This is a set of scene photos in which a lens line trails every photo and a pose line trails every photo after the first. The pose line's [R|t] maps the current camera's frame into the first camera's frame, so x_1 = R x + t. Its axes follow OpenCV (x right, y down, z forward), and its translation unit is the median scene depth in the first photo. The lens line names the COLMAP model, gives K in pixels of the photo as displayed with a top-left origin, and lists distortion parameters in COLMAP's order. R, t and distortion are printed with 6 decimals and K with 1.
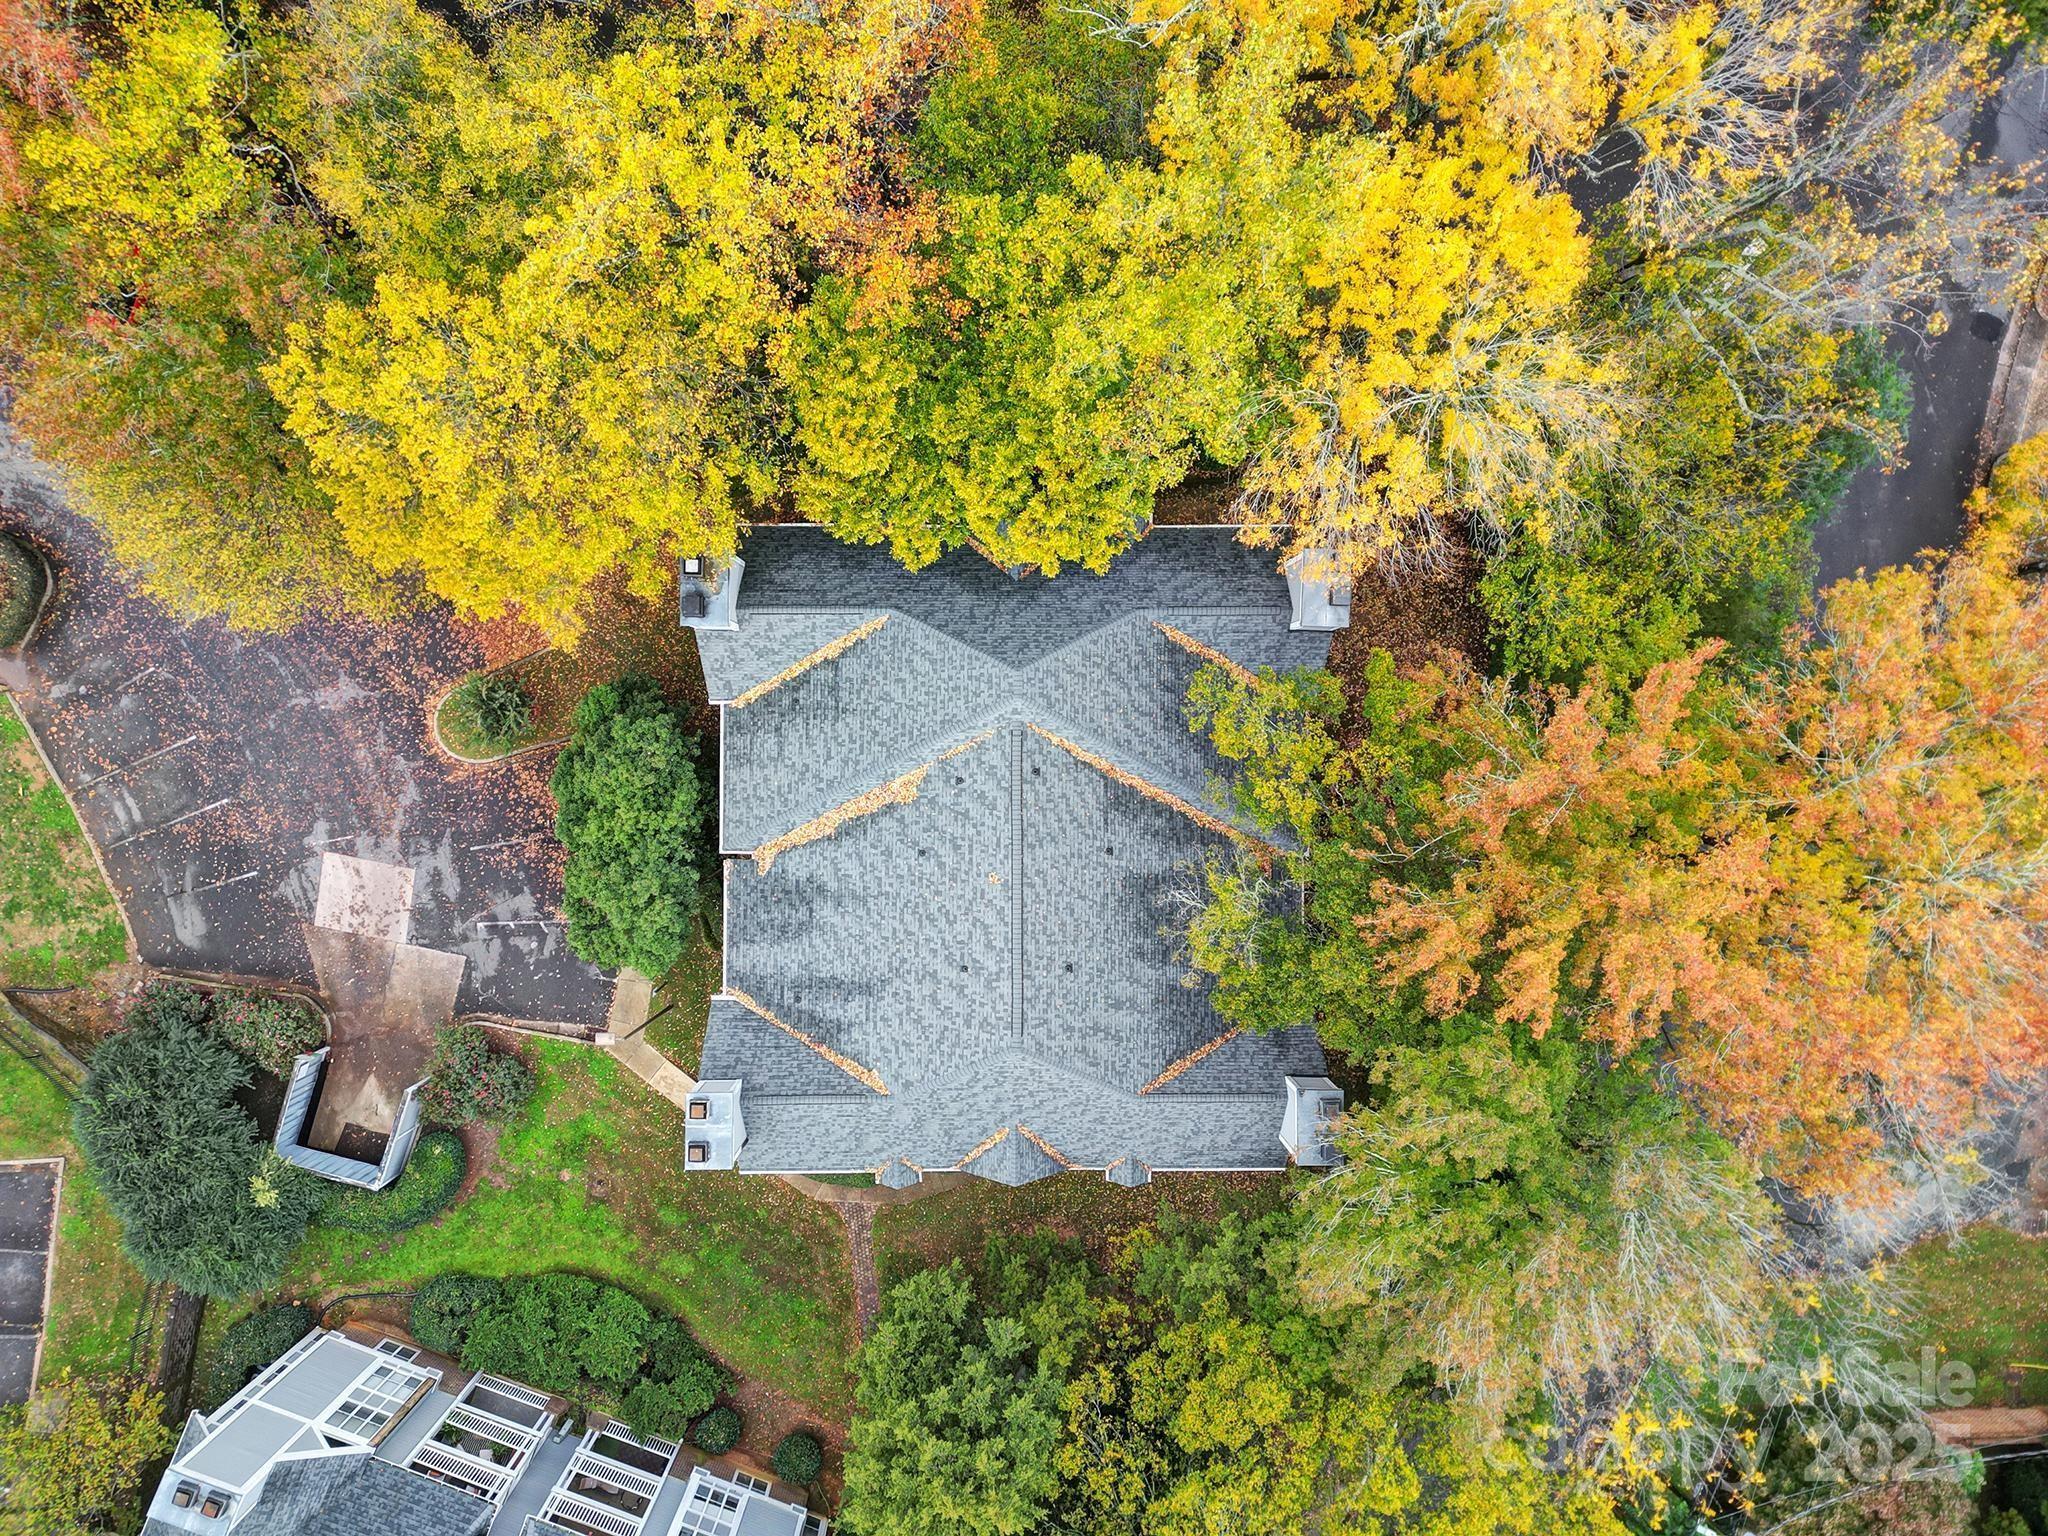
lens RADIAL K [[1436.9, 0, 1031.1], [0, 1436.9, 766.4], [0, 0, 1]] dist [0.038770, -0.029547]
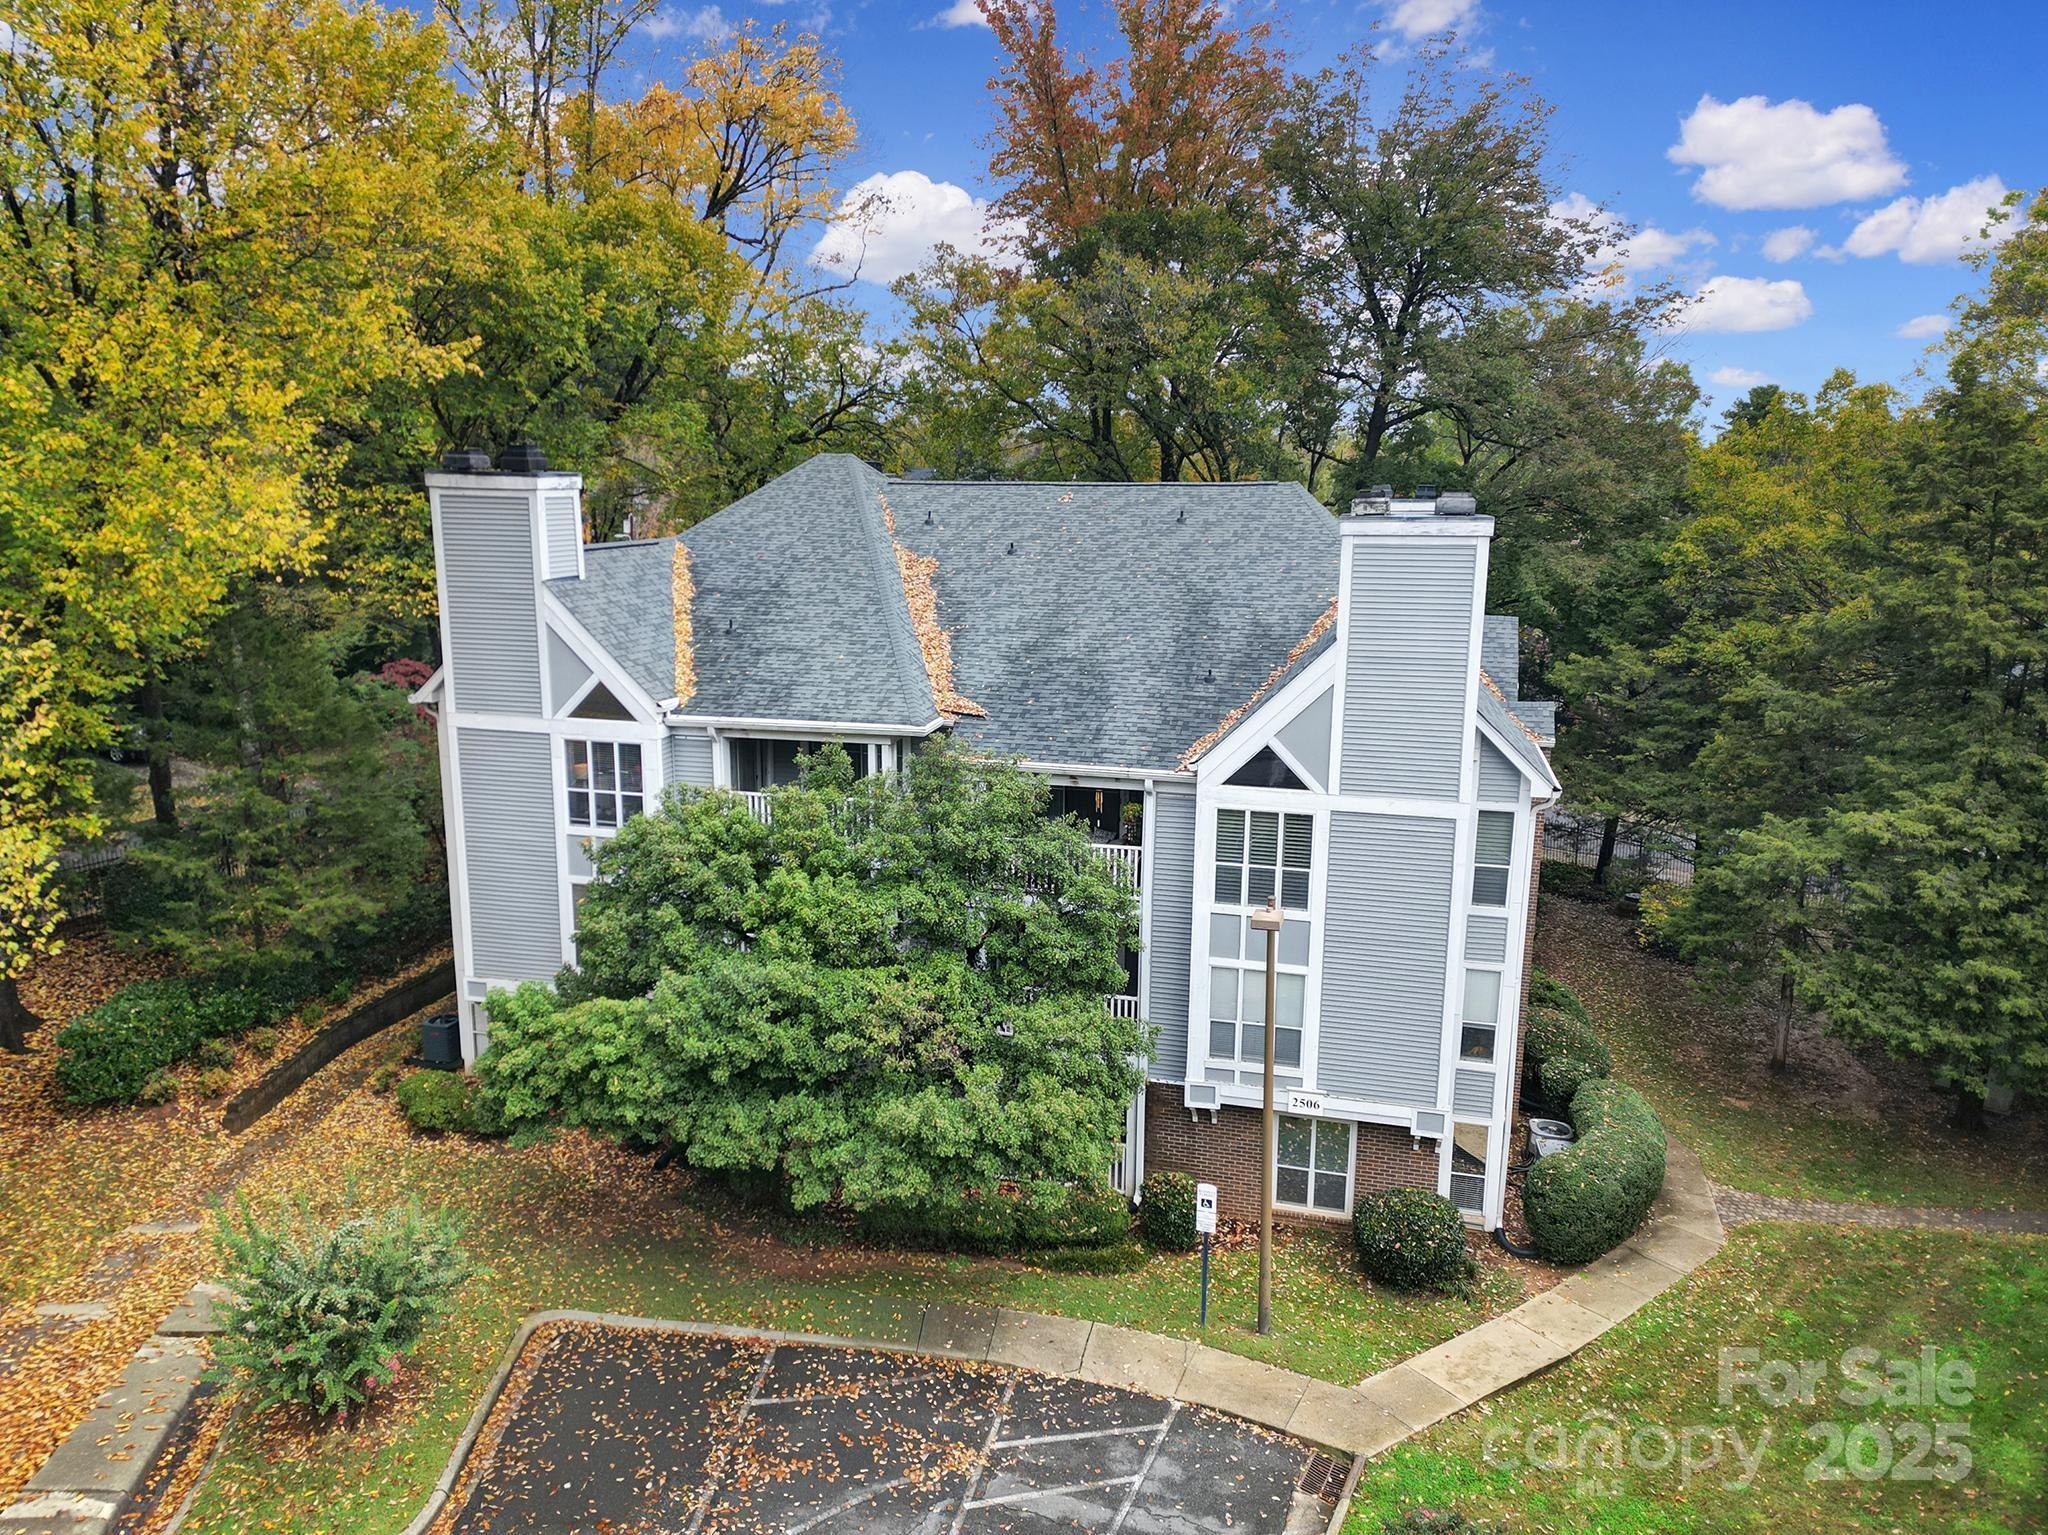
lens RADIAL K [[1436.9, 0, 1030.4], [0, 1436.9, 765.5], [0, 0, 1]] dist [0.038770, -0.029547]
pose [[0.239739, -0.202354, 0.949515, -0.711739], [0.970814, 0.043218, -0.235906, 0.223276], [0.006701, 0.978358, 0.206810, 0.890492]]
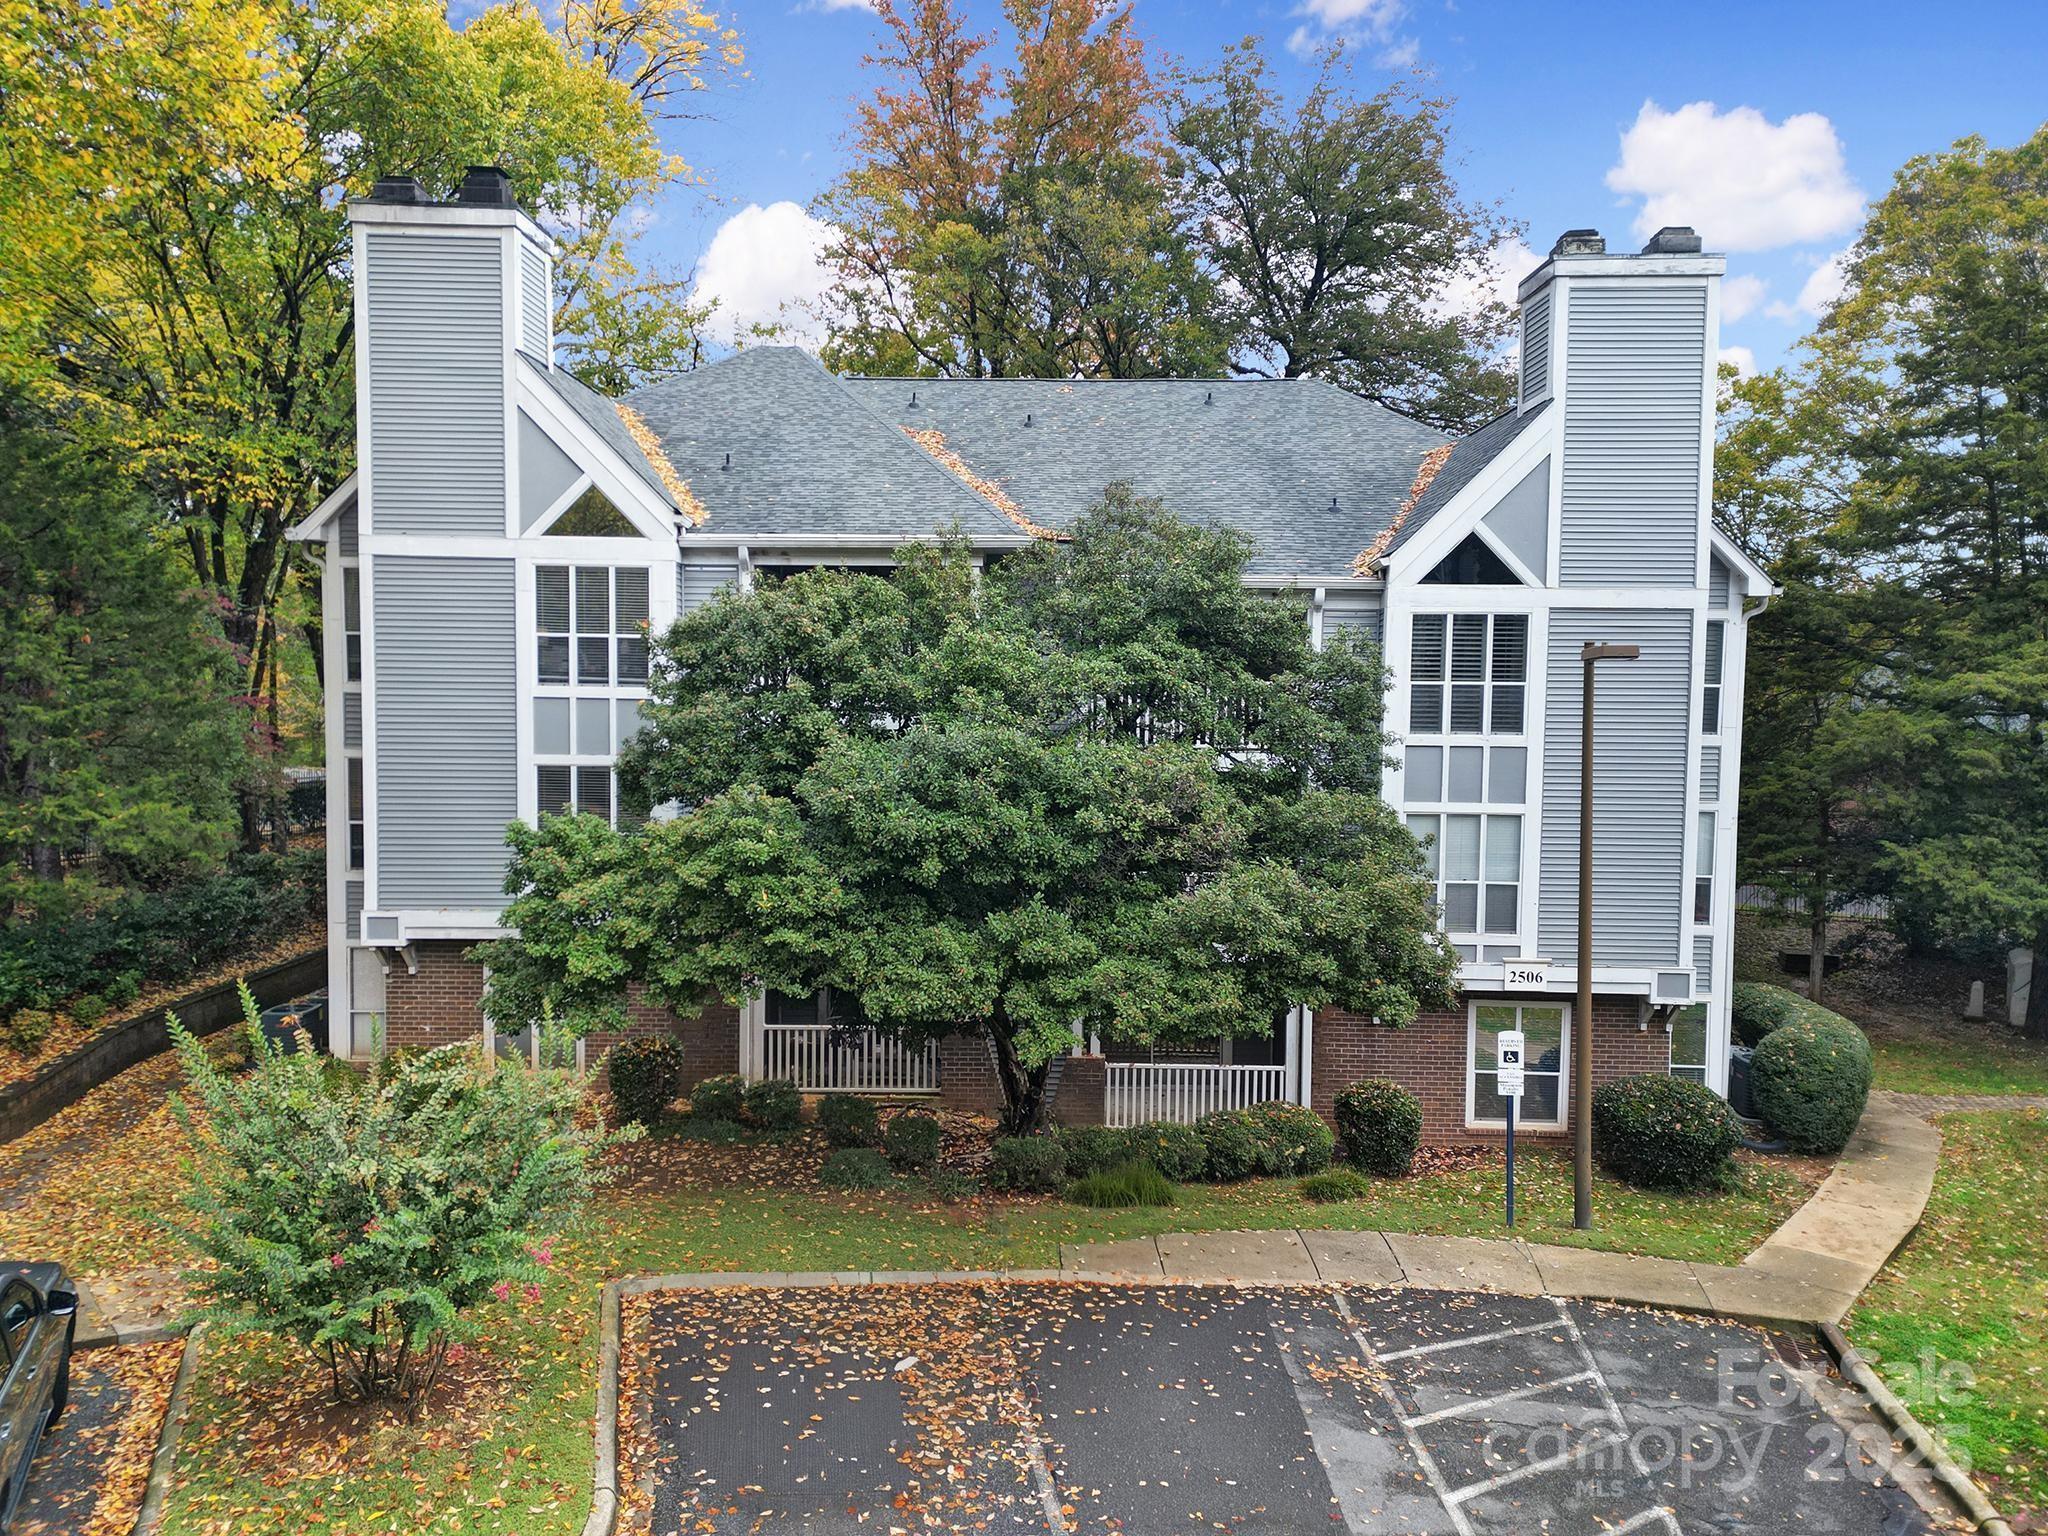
lens RADIAL K [[1436.9, 0, 1028.3], [0, 1436.9, 773.3], [0, 0, 1]] dist [0.038770, -0.029547]
pose [[0.008742, -0.069880, 0.997517, -0.641450], [0.999961, -0.000526, -0.008800, 0.060455], [0.001139, 0.997555, 0.069873, 1.027041]]
